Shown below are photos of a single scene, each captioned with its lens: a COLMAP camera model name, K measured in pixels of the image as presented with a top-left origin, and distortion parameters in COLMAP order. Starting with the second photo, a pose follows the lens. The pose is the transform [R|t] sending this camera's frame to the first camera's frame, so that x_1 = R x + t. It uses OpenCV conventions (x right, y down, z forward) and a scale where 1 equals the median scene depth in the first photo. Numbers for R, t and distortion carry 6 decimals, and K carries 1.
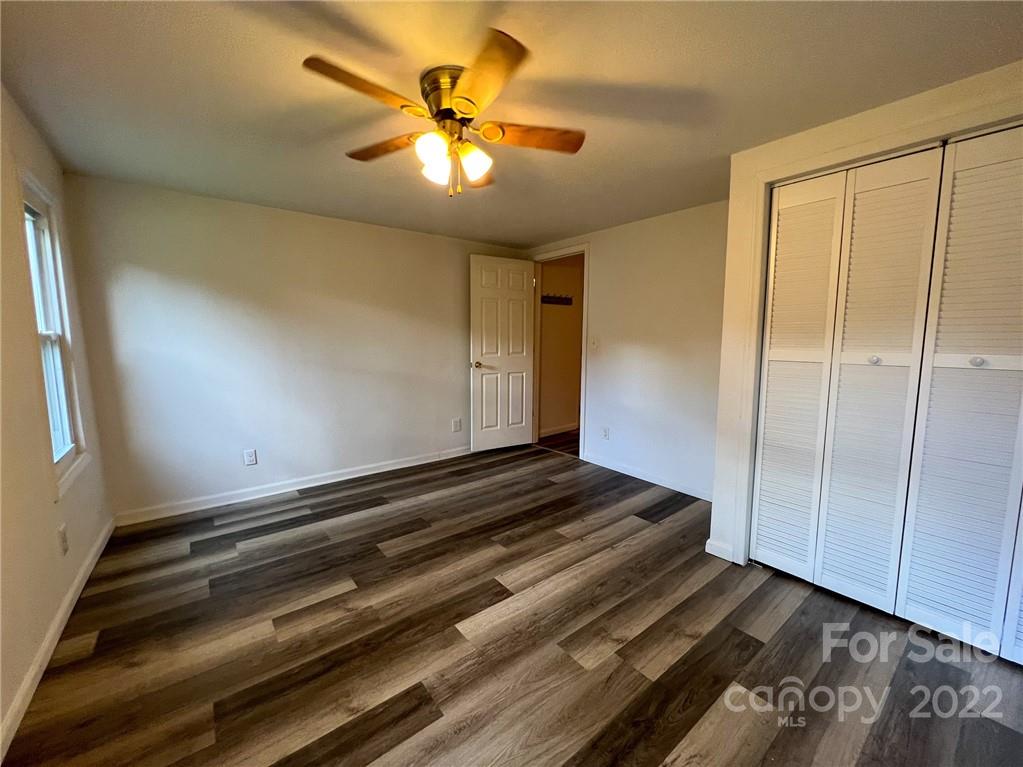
lens RADIAL K [[409.7, 0, 508.7], [0, 409.7, 379.6], [0, 0, 1]] dist [0.000341, -0.000144]
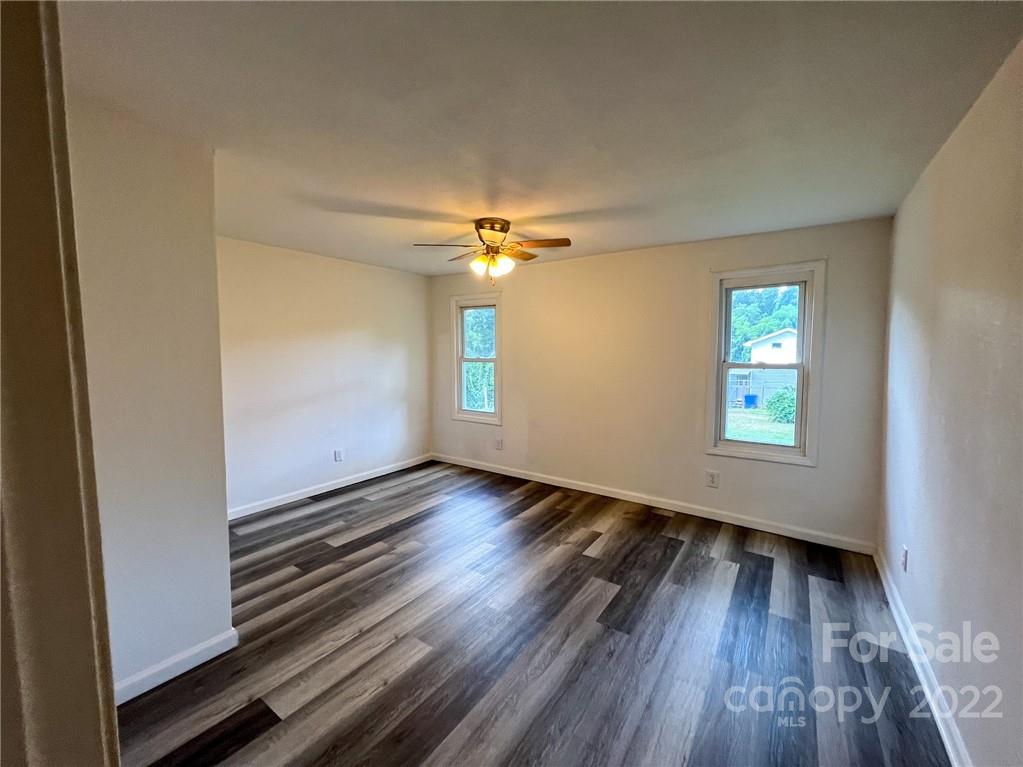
lens RADIAL K [[409.7, 0, 508.7], [0, 409.7, 379.6], [0, 0, 1]] dist [0.000341, -0.000144]
pose [[-0.955565, 0.016705, -0.294306, 0.223984], [-0.036438, 0.984042, 0.174164, -0.253377], [0.292519, 0.177149, -0.939708, 1.933081]]
